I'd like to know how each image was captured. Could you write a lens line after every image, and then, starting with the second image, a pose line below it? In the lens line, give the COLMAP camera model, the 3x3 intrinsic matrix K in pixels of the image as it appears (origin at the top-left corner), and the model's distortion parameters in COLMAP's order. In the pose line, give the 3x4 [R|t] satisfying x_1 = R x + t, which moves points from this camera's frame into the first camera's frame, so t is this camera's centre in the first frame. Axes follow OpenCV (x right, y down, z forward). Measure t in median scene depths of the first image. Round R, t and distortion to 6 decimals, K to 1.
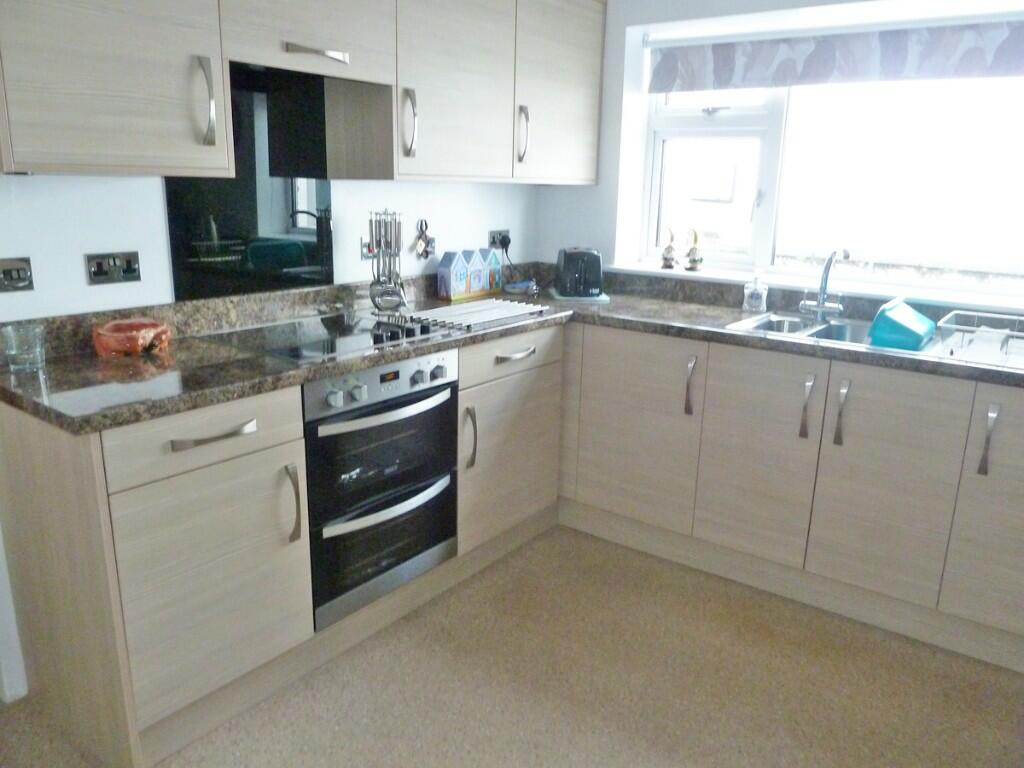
lens RADIAL K [[776.9, 0, 511.8], [0, 776.9, 367.8], [0, 0, 1]] dist [-0.027477, -0.001977]
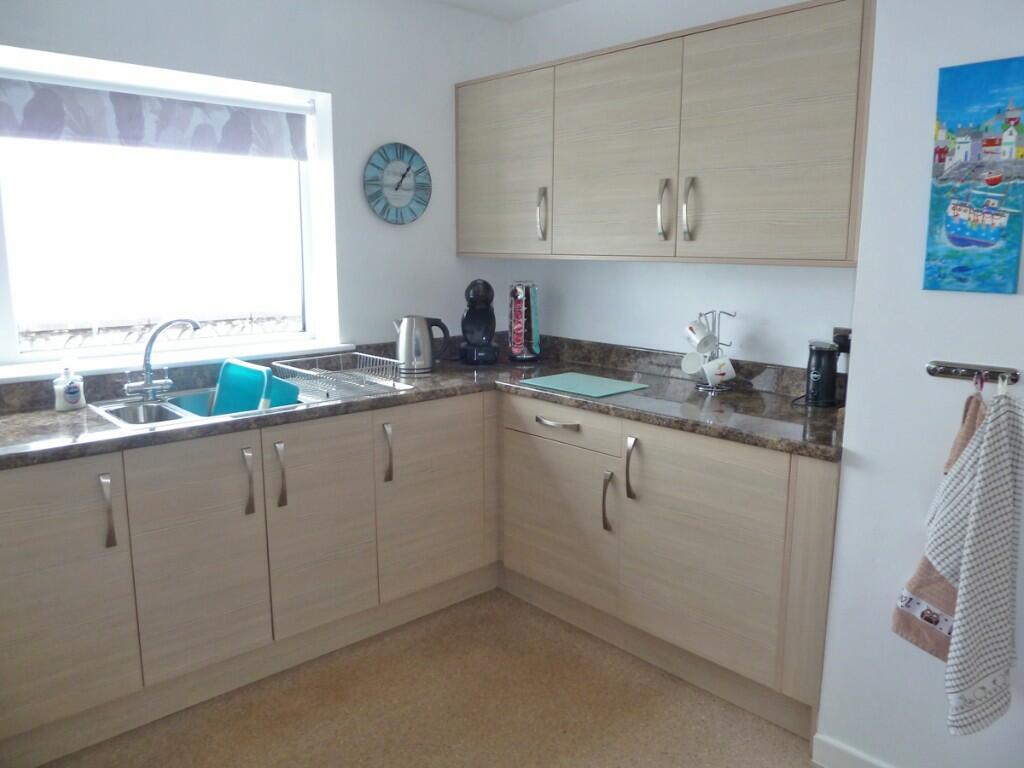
lens RADIAL K [[763.6, 0, 518.4], [0, 763.6, 372.4], [0, 0, 1]] dist [-0.029846, -0.002408]
pose [[0.183453, -0.181410, 0.966145, -0.407950], [0.229876, 0.963492, 0.137263, -0.121752], [-0.955773, 0.196912, 0.218457, 0.400729]]
